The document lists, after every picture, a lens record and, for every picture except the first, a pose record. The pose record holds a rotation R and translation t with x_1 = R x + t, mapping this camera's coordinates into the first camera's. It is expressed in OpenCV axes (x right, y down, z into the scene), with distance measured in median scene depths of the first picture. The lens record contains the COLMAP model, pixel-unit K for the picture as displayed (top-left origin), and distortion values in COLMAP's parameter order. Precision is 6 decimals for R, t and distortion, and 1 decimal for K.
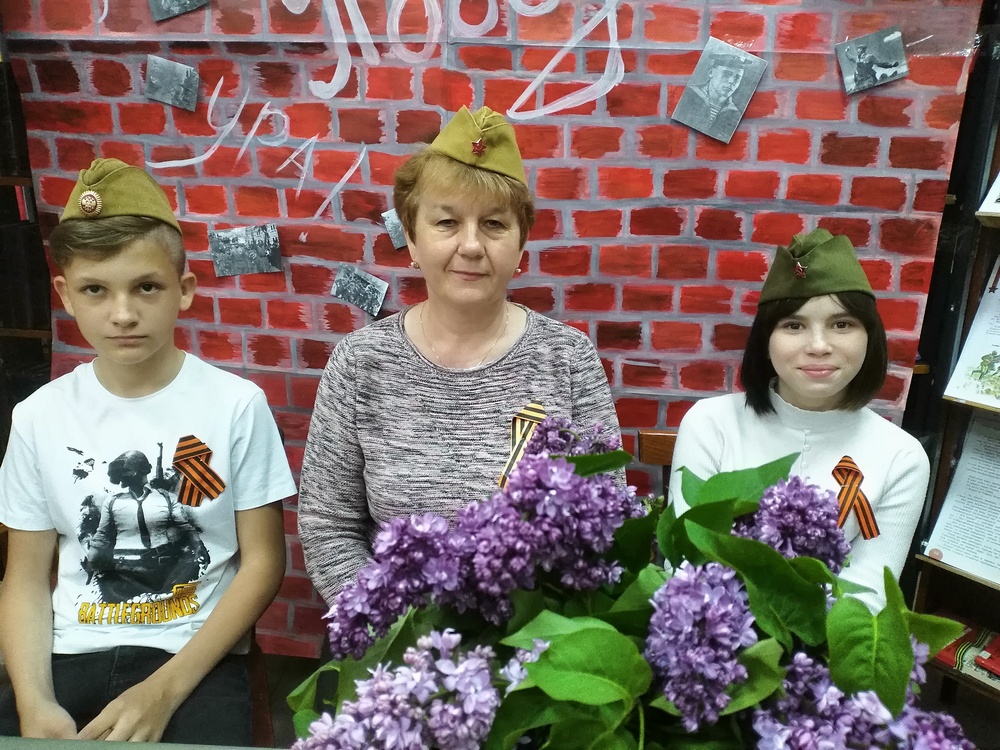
lens RADIAL K [[829.0, 0, 500.0], [0, 829.0, 375.0], [0, 0, 1]] dist [0.010729, -0.003887]
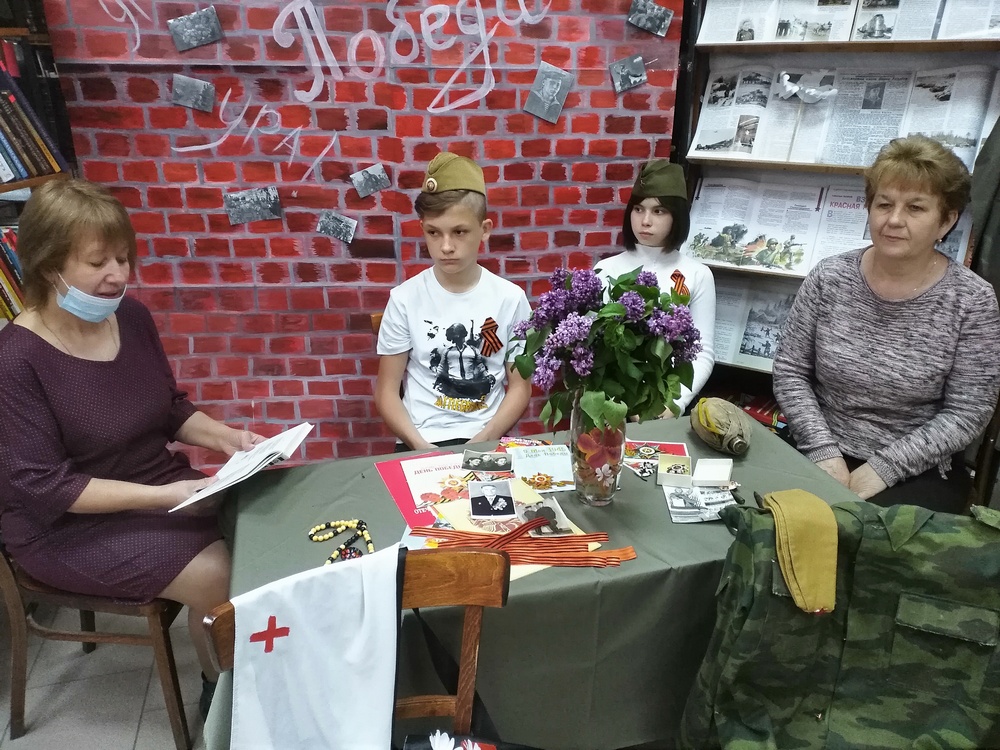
lens RADIAL K [[829.0, 0, 500.0], [0, 829.0, 375.0], [0, 0, 1]] dist [0.010729, -0.003887]
pose [[0.951209, -0.121781, 0.283499, -0.365616], [0.102669, 0.991381, 0.081381, 0.079845], [-0.290966, -0.048304, 0.955513, -0.597163]]
